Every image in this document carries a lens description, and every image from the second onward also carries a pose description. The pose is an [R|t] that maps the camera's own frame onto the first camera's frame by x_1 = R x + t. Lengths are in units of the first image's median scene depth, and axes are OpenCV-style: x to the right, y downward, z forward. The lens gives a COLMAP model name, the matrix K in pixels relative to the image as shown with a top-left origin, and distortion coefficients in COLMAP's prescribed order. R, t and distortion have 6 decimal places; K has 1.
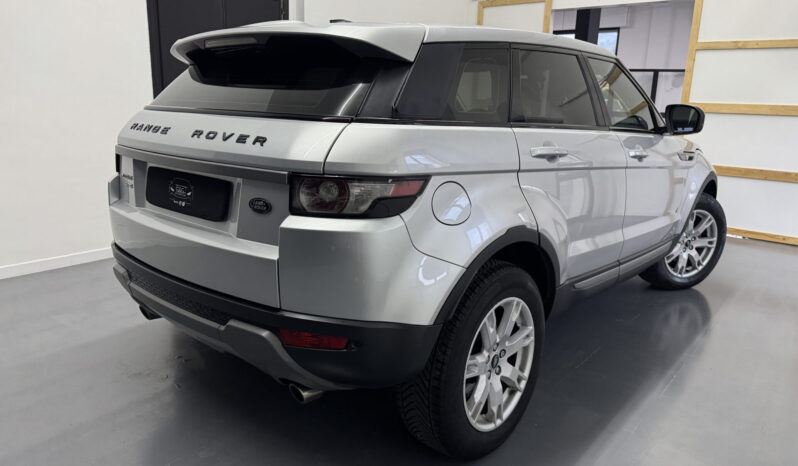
lens RADIAL K [[573.3, 0, 397.4], [0, 573.3, 235.5], [0, 0, 1]] dist [0.053331, -0.091179]
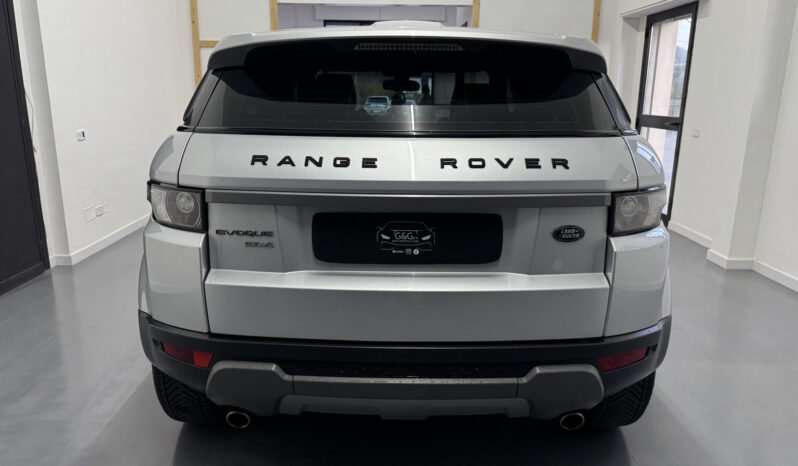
lens RADIAL K [[573.3, 0, 396.8], [0, 573.3, 232.6], [0, 0, 1]] dist [0.053331, -0.091179]
pose [[0.753496, -0.172682, 0.634370, -0.932775], [0.162352, 0.983880, 0.074983, -0.151597], [-0.637092, 0.046492, 0.769384, 0.426258]]
